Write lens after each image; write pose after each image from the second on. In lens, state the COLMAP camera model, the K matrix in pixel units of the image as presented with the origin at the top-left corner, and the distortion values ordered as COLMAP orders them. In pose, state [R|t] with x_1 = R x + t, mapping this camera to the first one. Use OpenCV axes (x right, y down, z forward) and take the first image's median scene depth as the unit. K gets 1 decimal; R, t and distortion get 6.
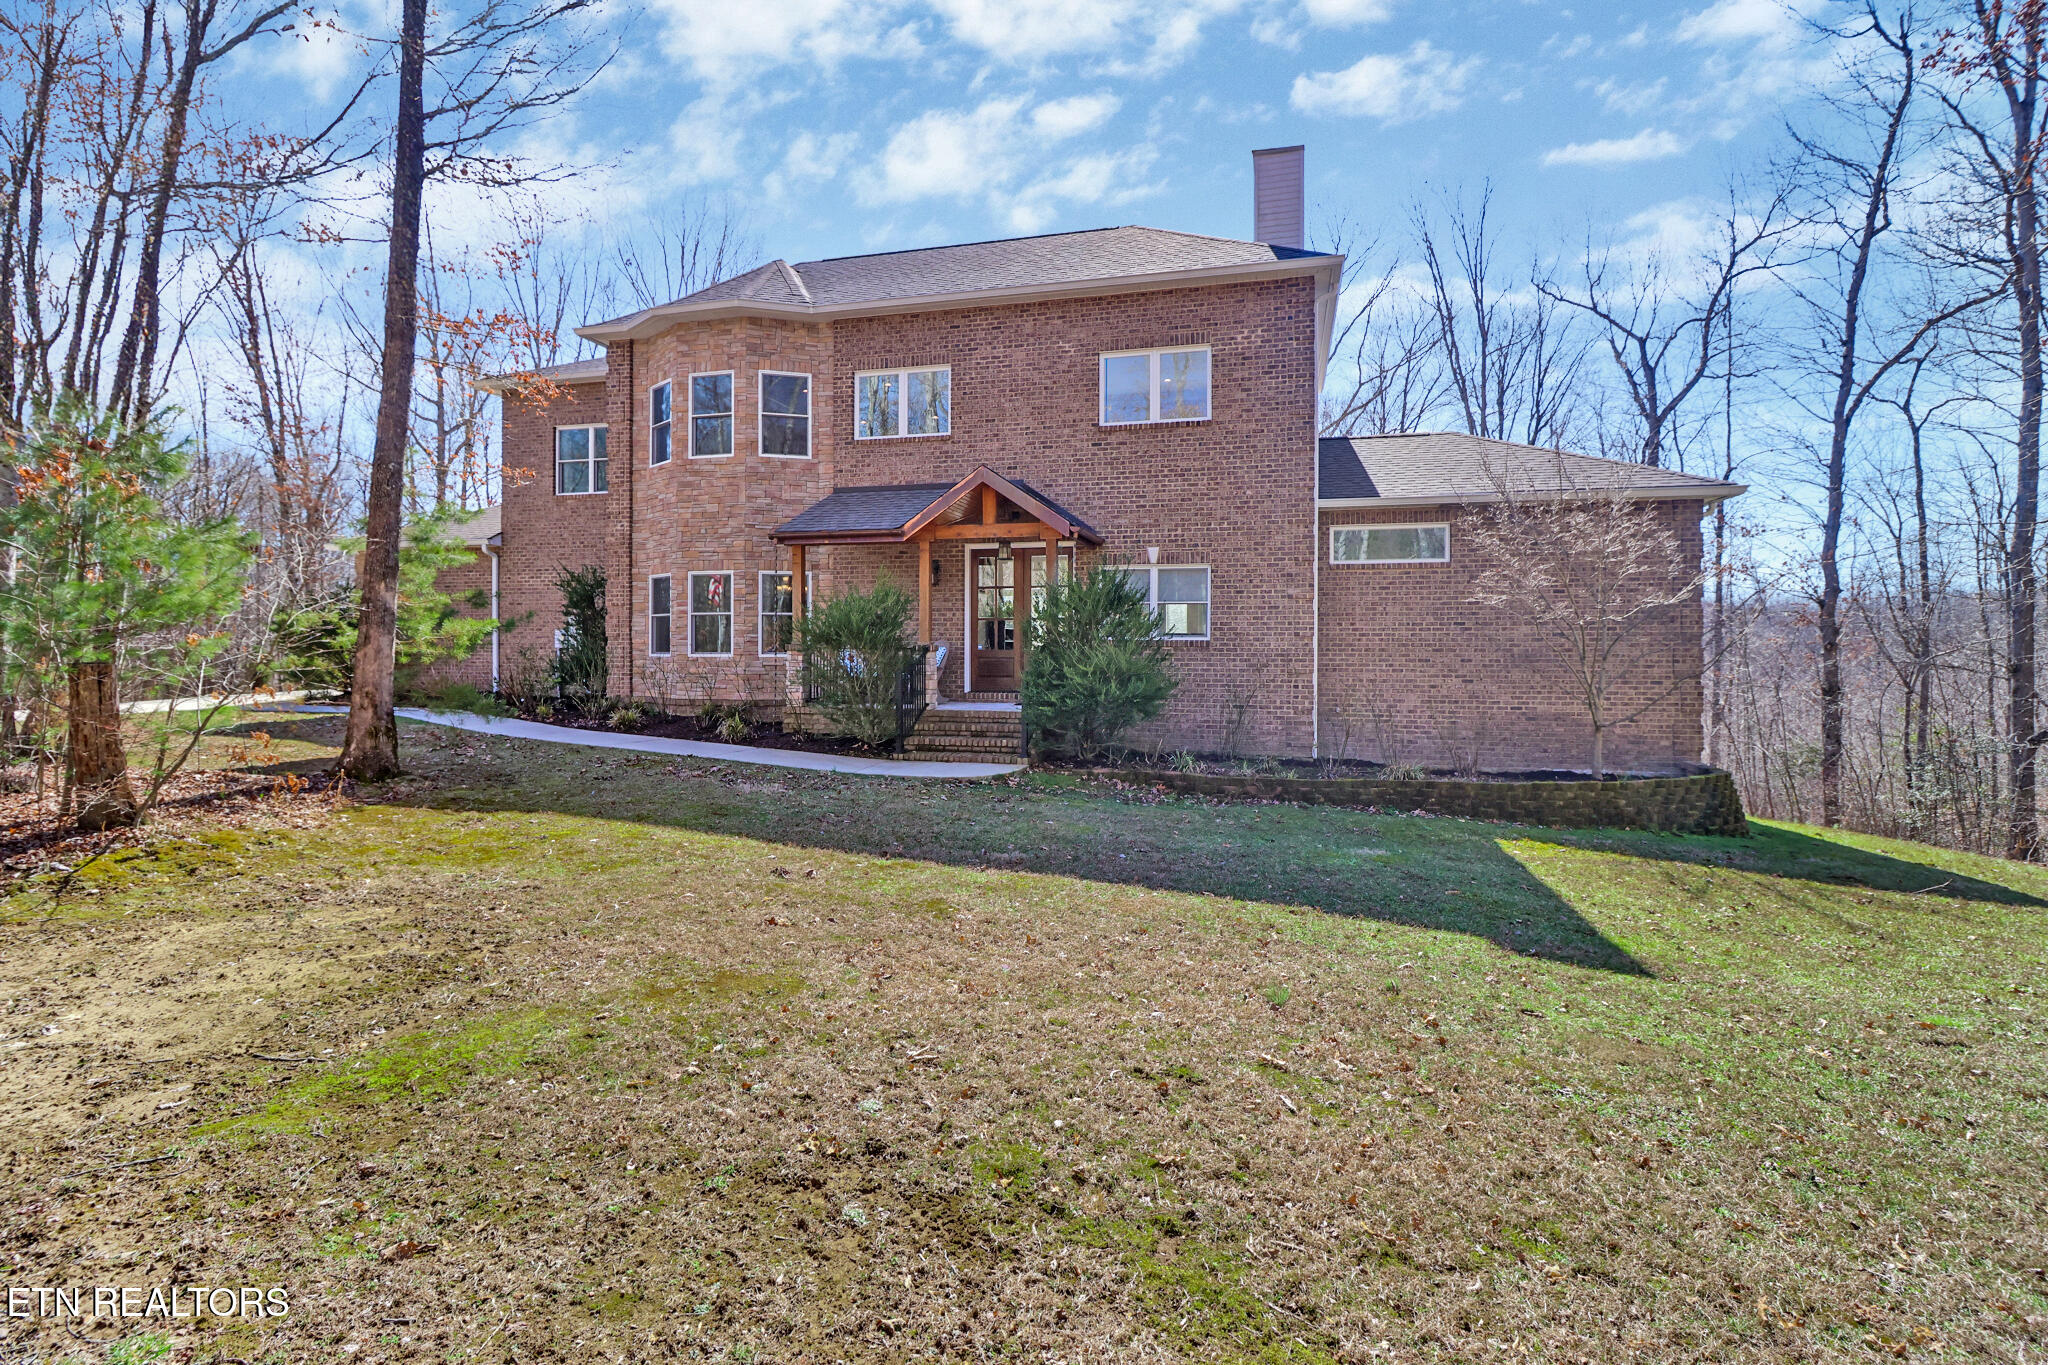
lens RADIAL K [[954.1, 0, 1028.4], [0, 954.1, 662.1], [0, 0, 1]] dist [0.001098, -0.010554]
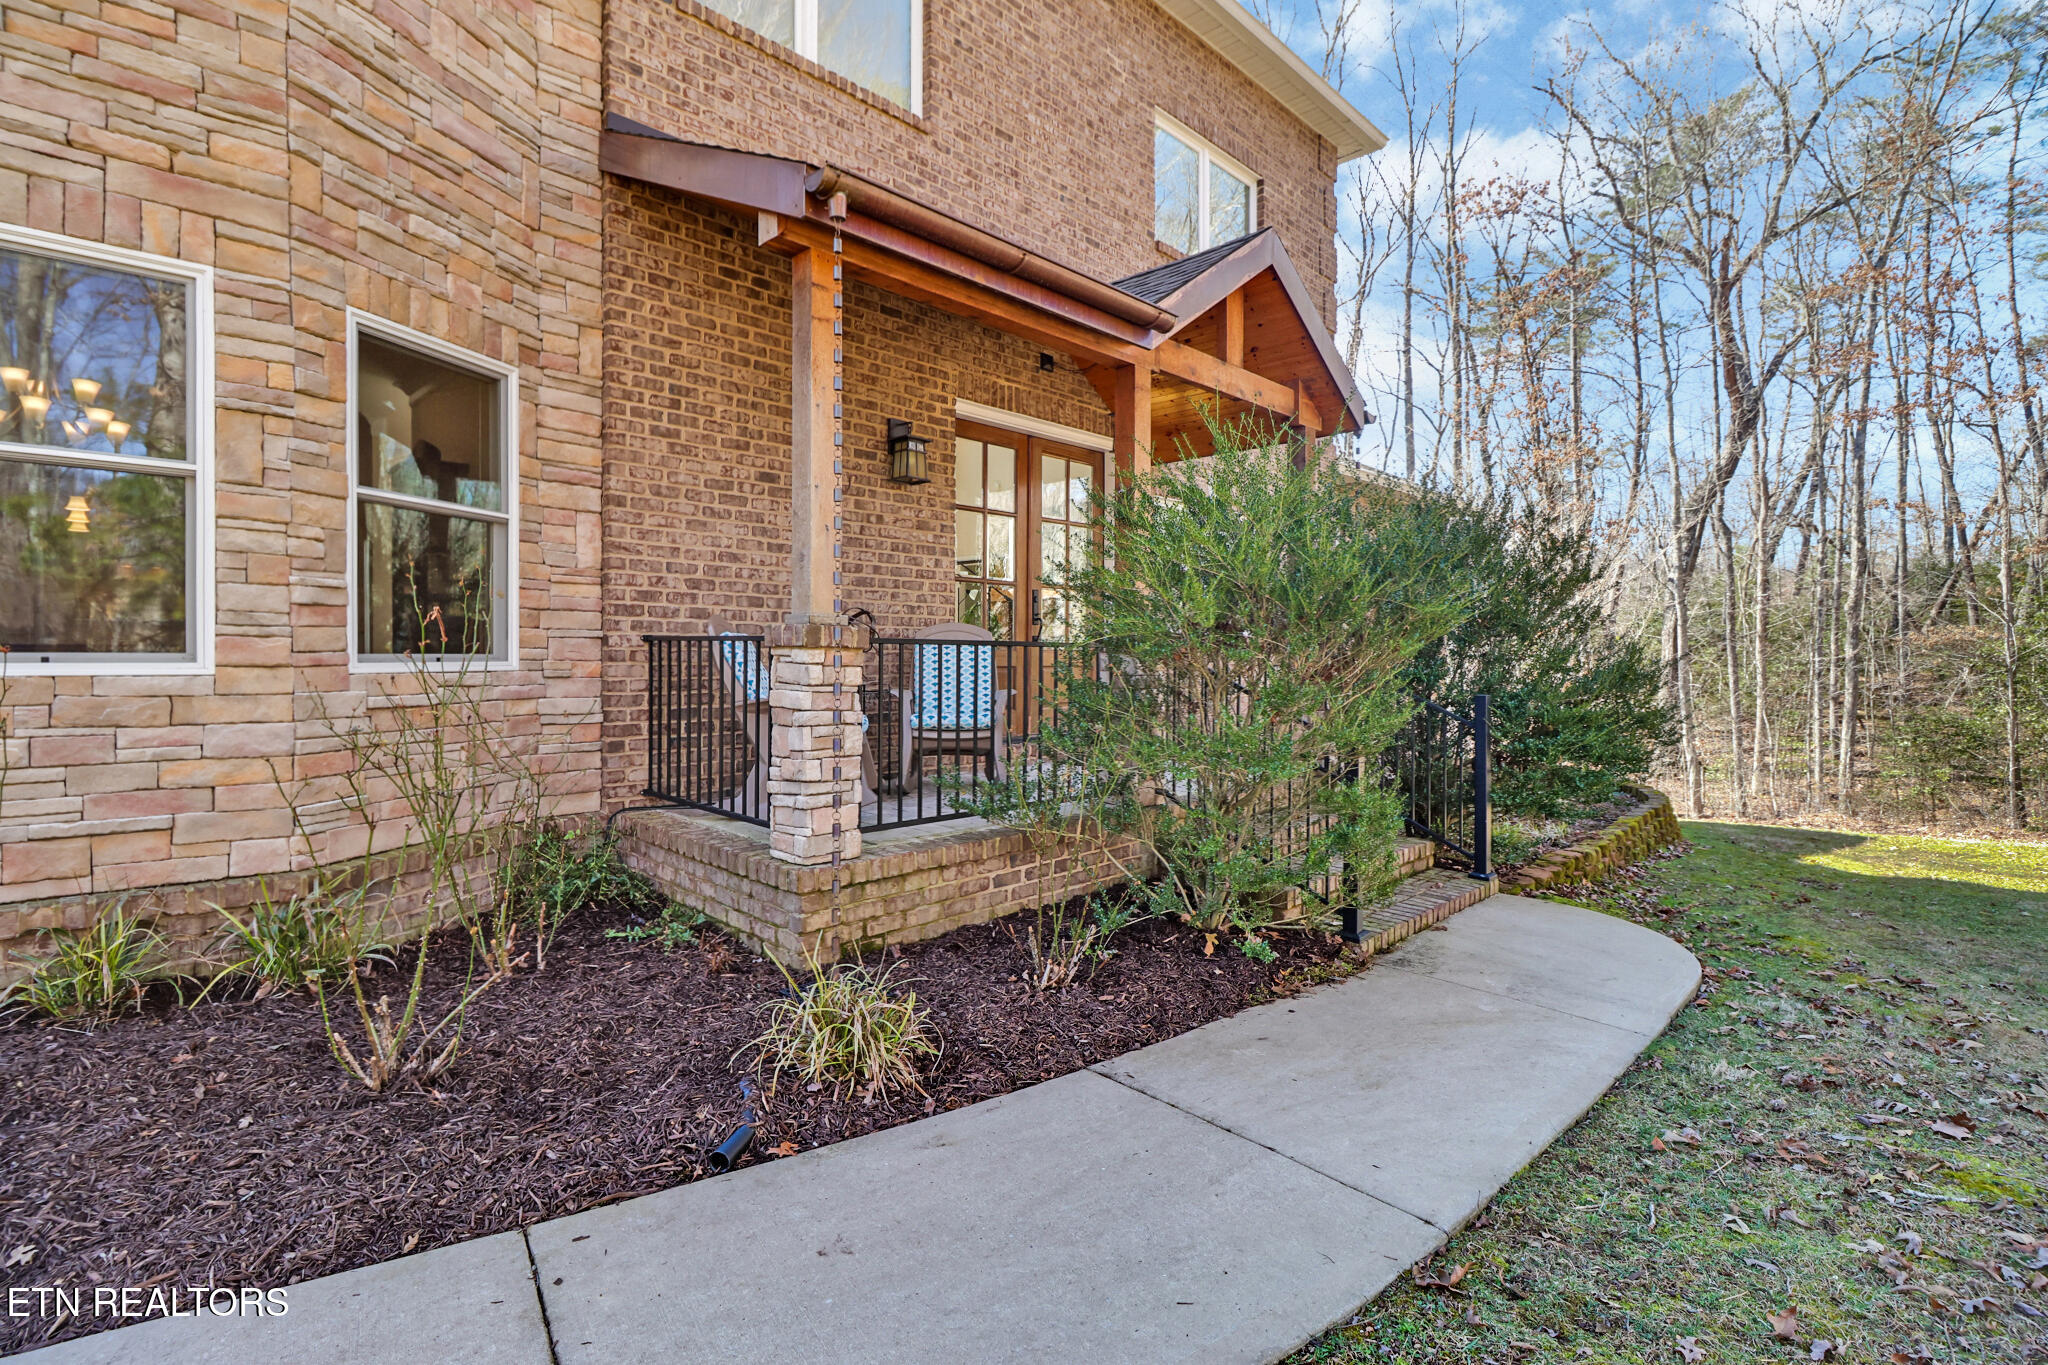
lens RADIAL K [[954.1, 0, 1028.4], [0, 954.1, 662.1], [0, 0, 1]] dist [0.001098, -0.010554]
pose [[0.481847, -0.008544, 0.876214, -0.437556], [0.005266, 0.999963, 0.006855, -0.009840], [-0.876239, 0.001310, 0.481874, 0.793683]]
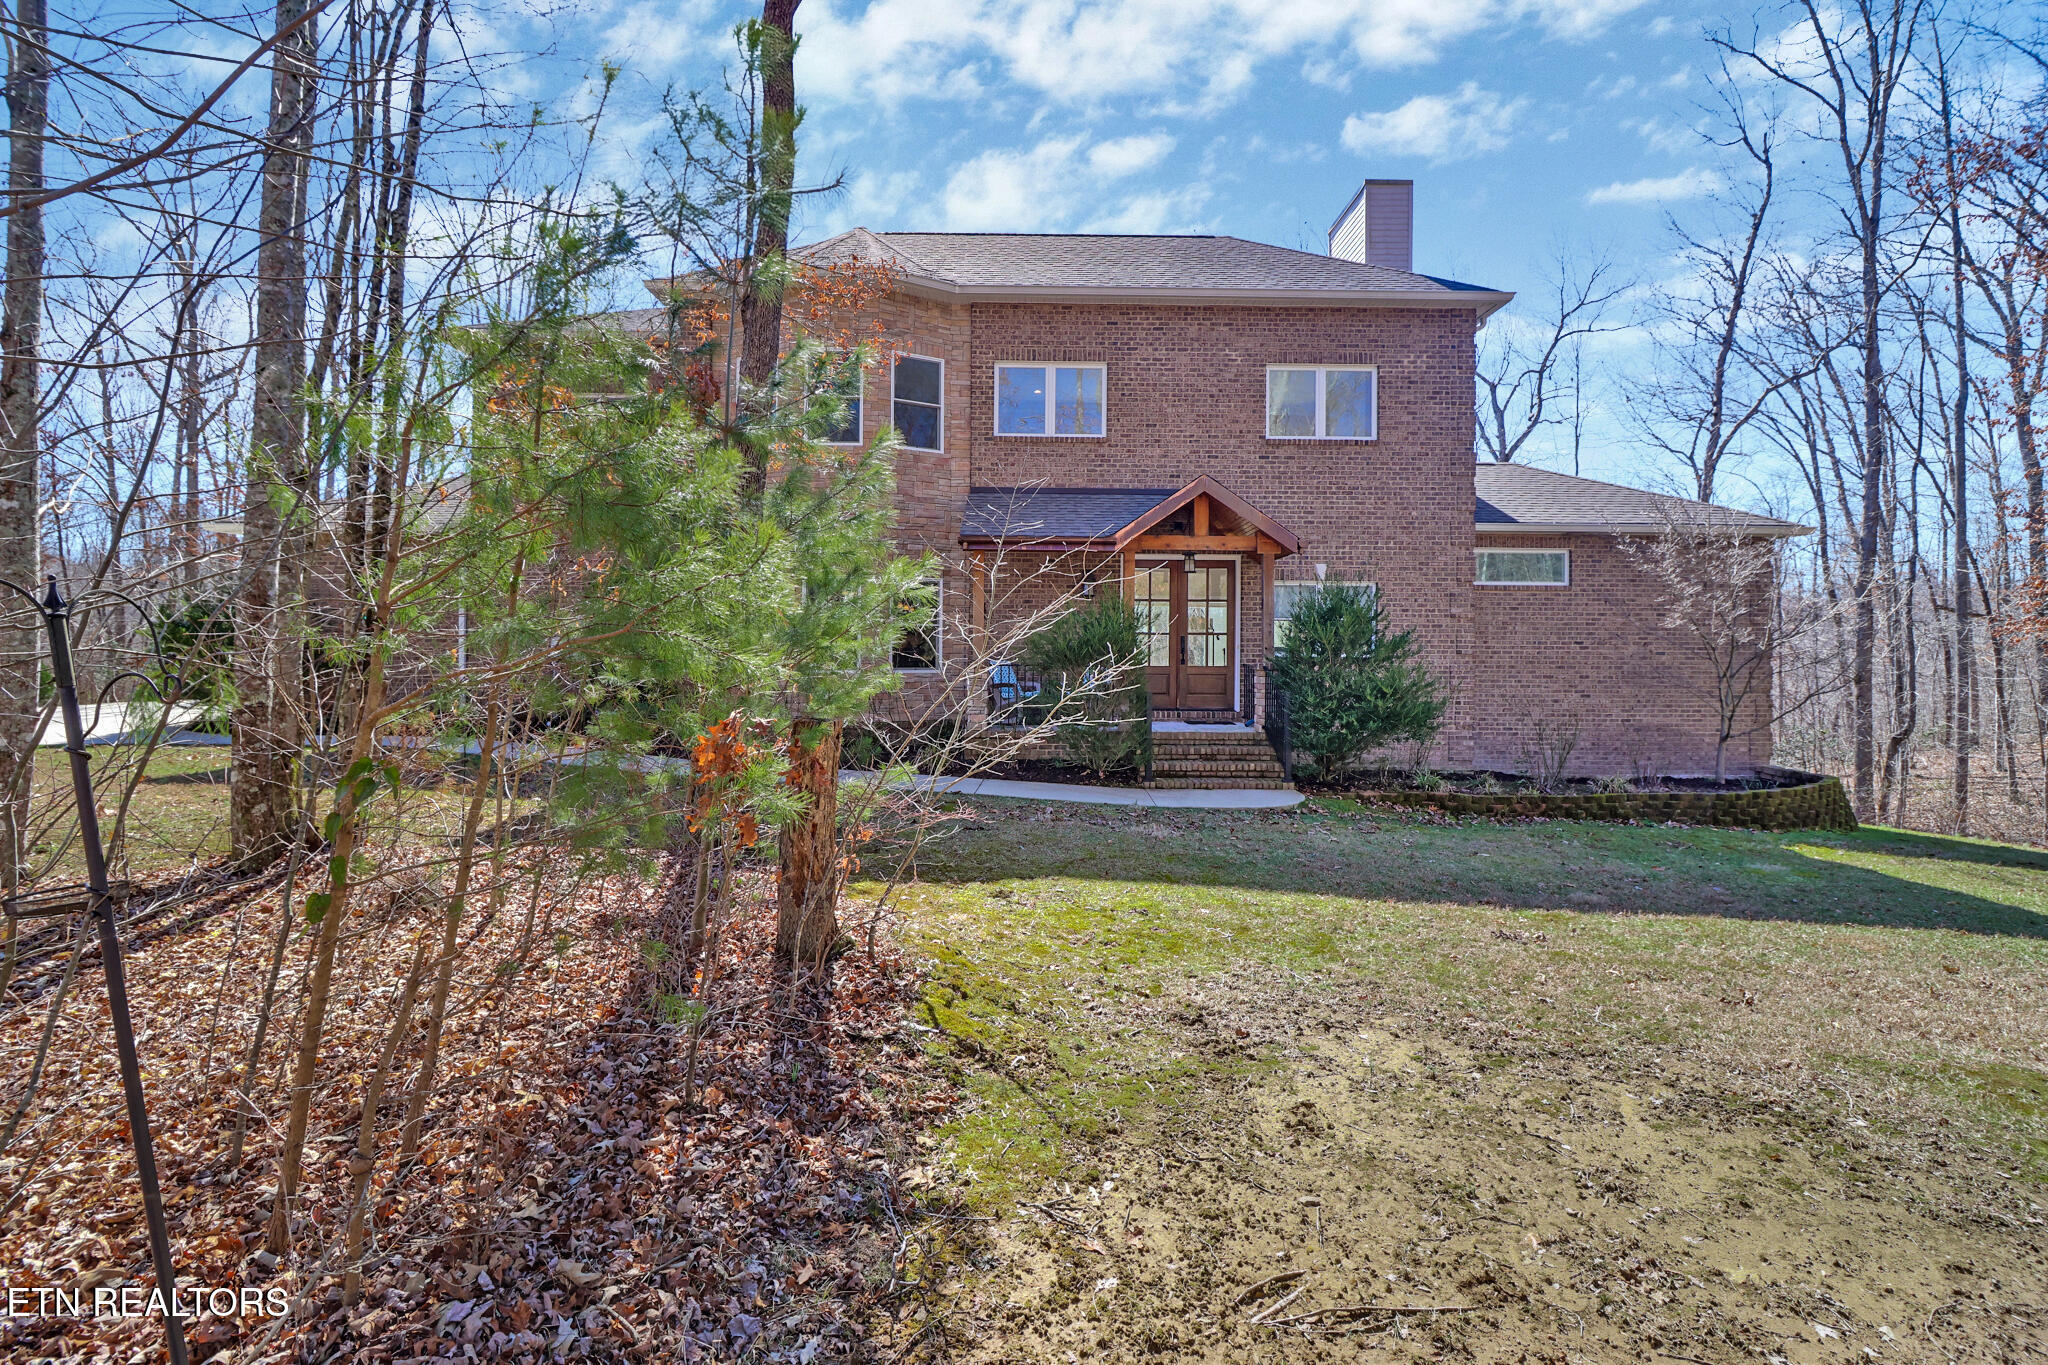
lens RADIAL K [[954.1, 0, 1028.4], [0, 954.1, 662.1], [0, 0, 1]] dist [0.001098, -0.010554]
pose [[0.963901, 0.000690, 0.266261, -0.420403], [-0.000571, 1.000000, -0.000526, -0.016406], [-0.266261, 0.000355, 0.963901, 0.116752]]
